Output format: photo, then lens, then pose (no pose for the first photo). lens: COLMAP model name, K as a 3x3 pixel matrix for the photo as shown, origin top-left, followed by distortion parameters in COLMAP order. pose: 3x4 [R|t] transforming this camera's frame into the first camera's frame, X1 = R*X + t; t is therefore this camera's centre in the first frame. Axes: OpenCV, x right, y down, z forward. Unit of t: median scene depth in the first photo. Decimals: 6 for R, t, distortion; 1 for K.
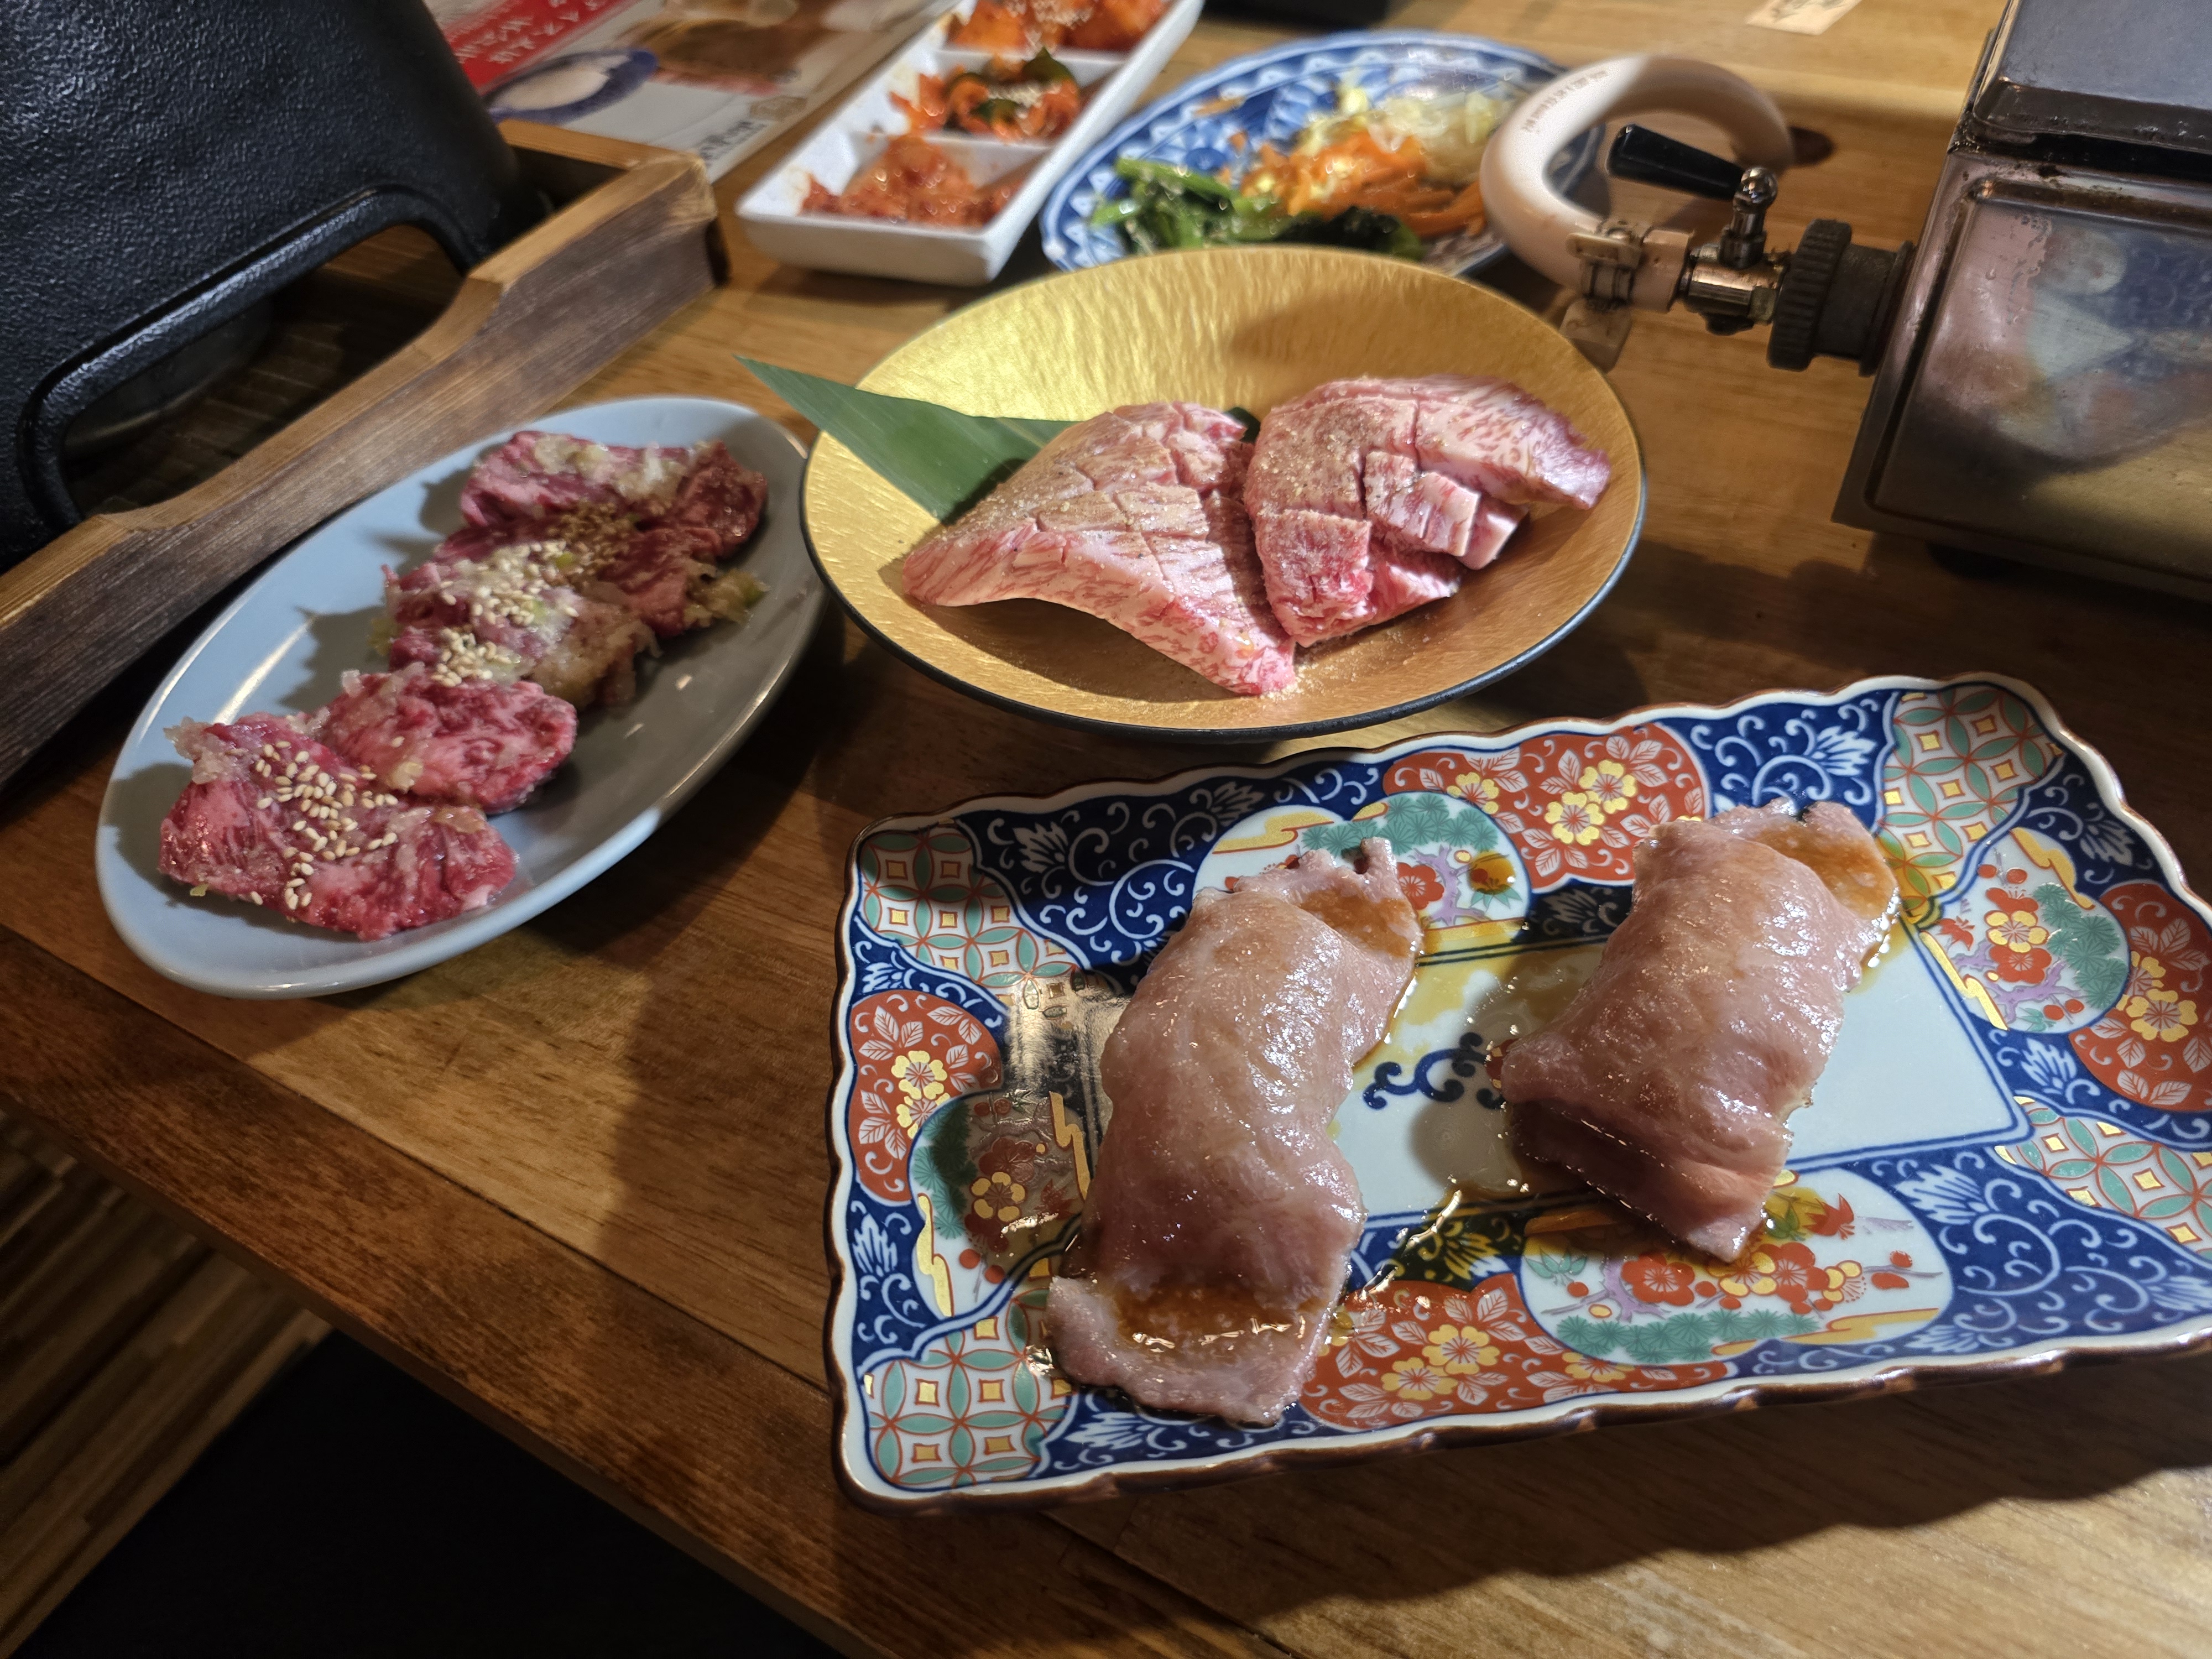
lens RADIAL K [[1432.8, 0, 1106.0], [0, 1432.8, 829.5], [0, 0, 1]] dist [-0.003678, -0.026384]
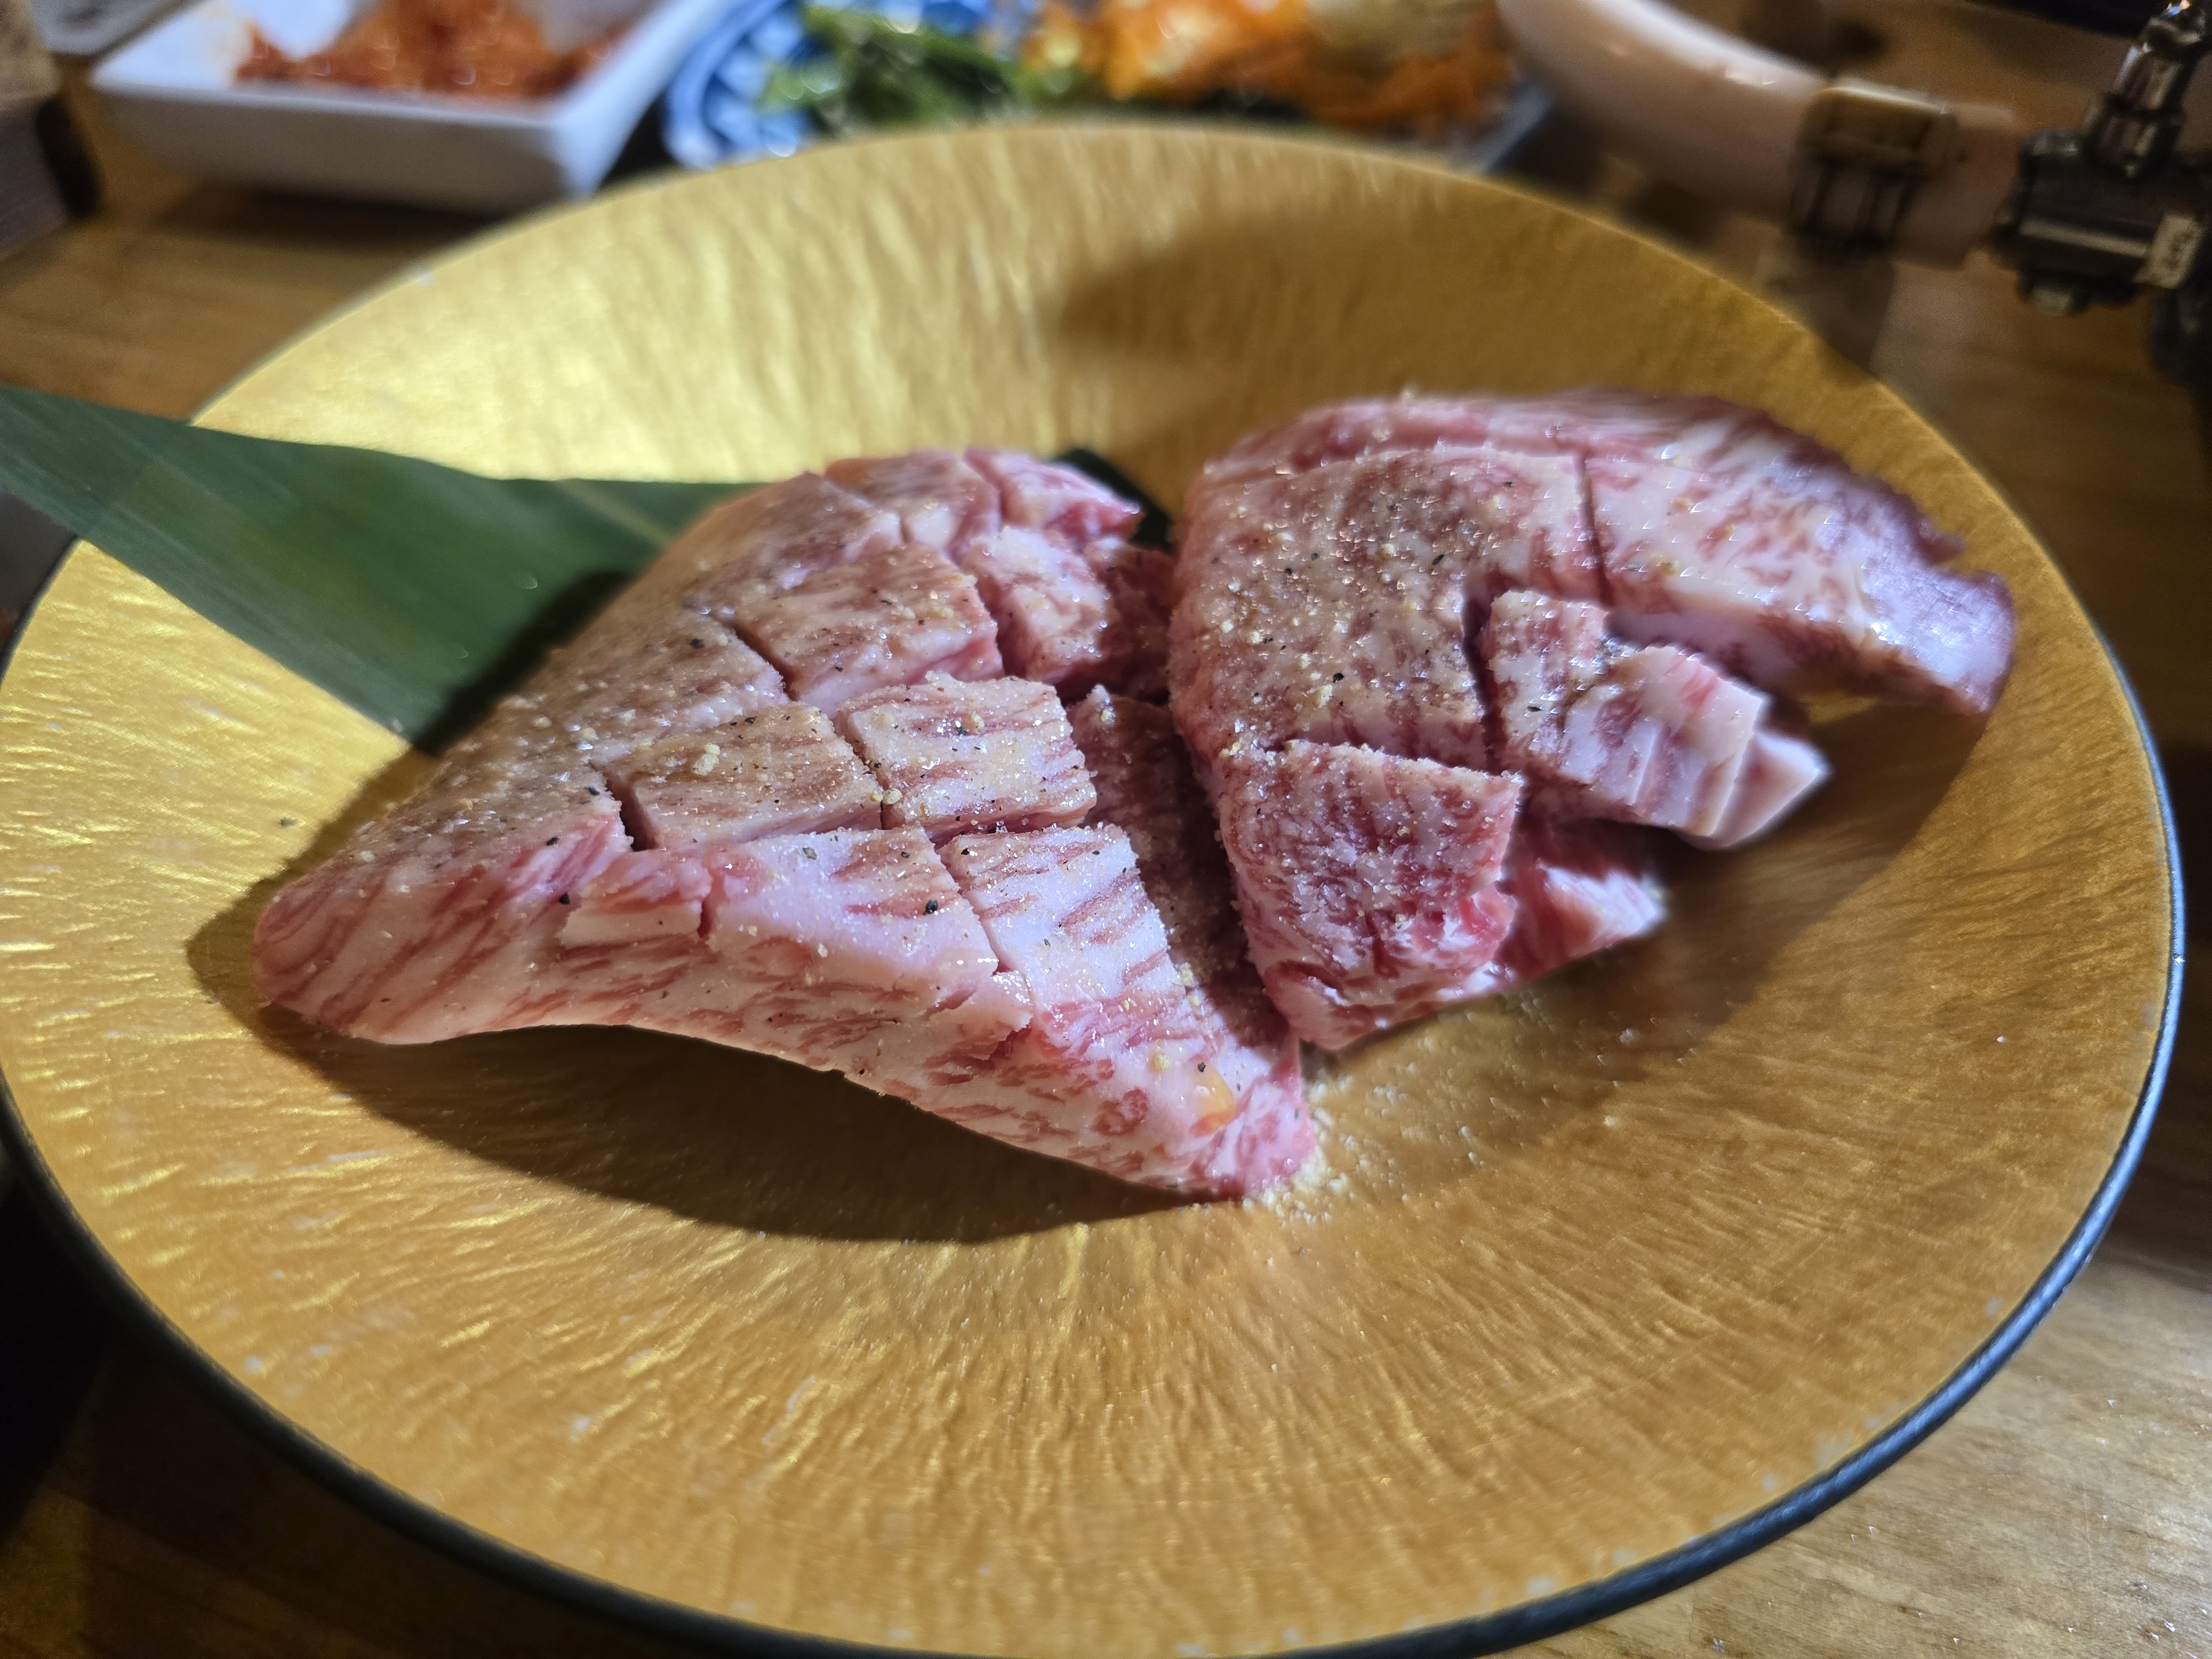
lens RADIAL K [[1462.7, 0, 1106.0], [0, 1462.7, 829.5], [0, 0, 1]] dist [-0.032410, -0.008080]
pose [[0.980497, -0.054260, 0.188893, -0.000052], [0.053924, 0.998521, 0.006920, -0.205553], [-0.188989, 0.003401, 0.981973, 0.623390]]
